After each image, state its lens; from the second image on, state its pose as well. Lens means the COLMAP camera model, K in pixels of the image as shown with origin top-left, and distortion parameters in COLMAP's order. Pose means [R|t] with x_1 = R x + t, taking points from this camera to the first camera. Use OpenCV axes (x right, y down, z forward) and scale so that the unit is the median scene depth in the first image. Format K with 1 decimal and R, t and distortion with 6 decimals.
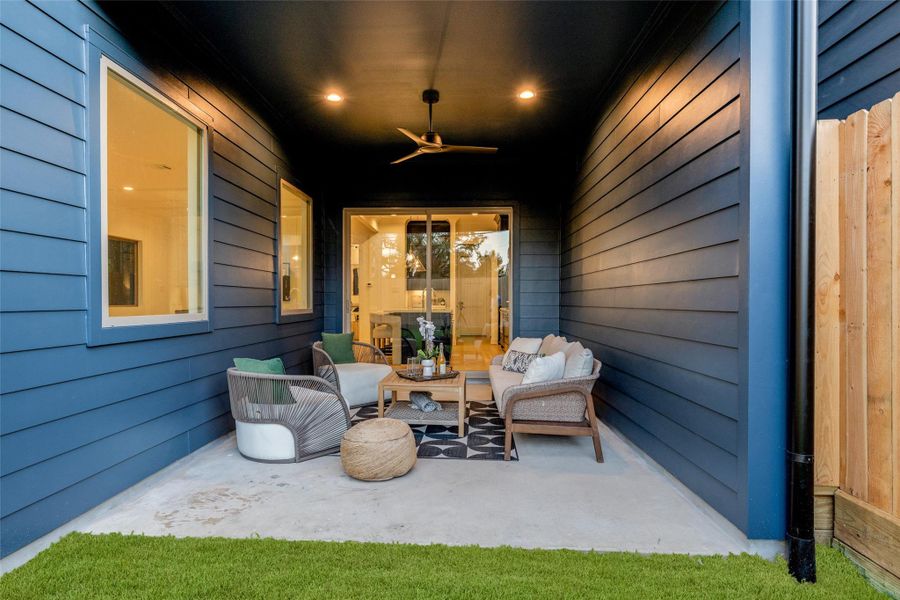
lens RADIAL K [[372.6, 0, 447.1], [0, 372.6, 303.4], [0, 0, 1]] dist [-0.000534, 0.000051]
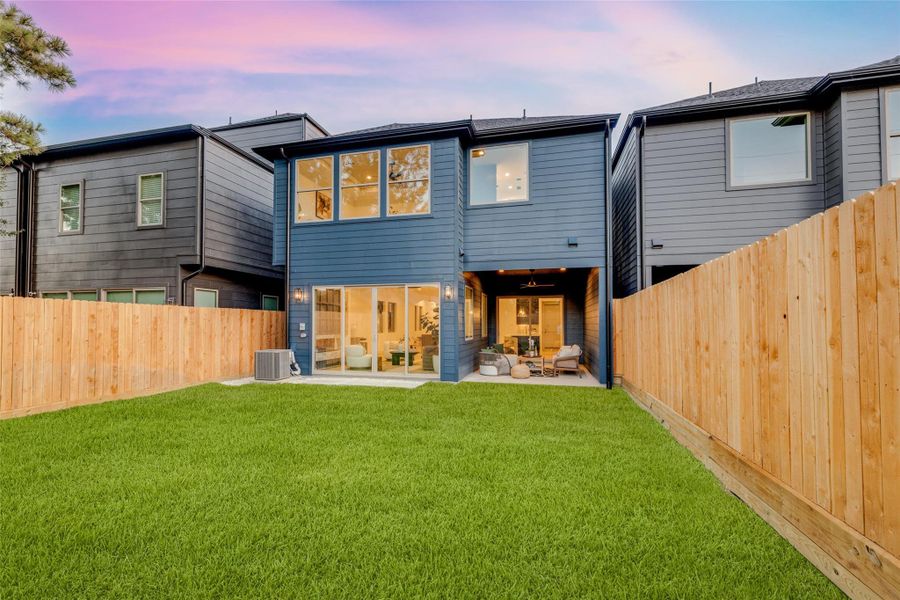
lens RADIAL K [[372.6, 0, 462.8], [0, 372.6, 316.5], [0, 0, 1]] dist [-0.000534, 0.000051]
pose [[0.980603, -0.008539, -0.195819, -0.002188], [0.004859, 0.999803, -0.019266, -0.088461], [0.195945, 0.017941, 0.980451, -2.227730]]
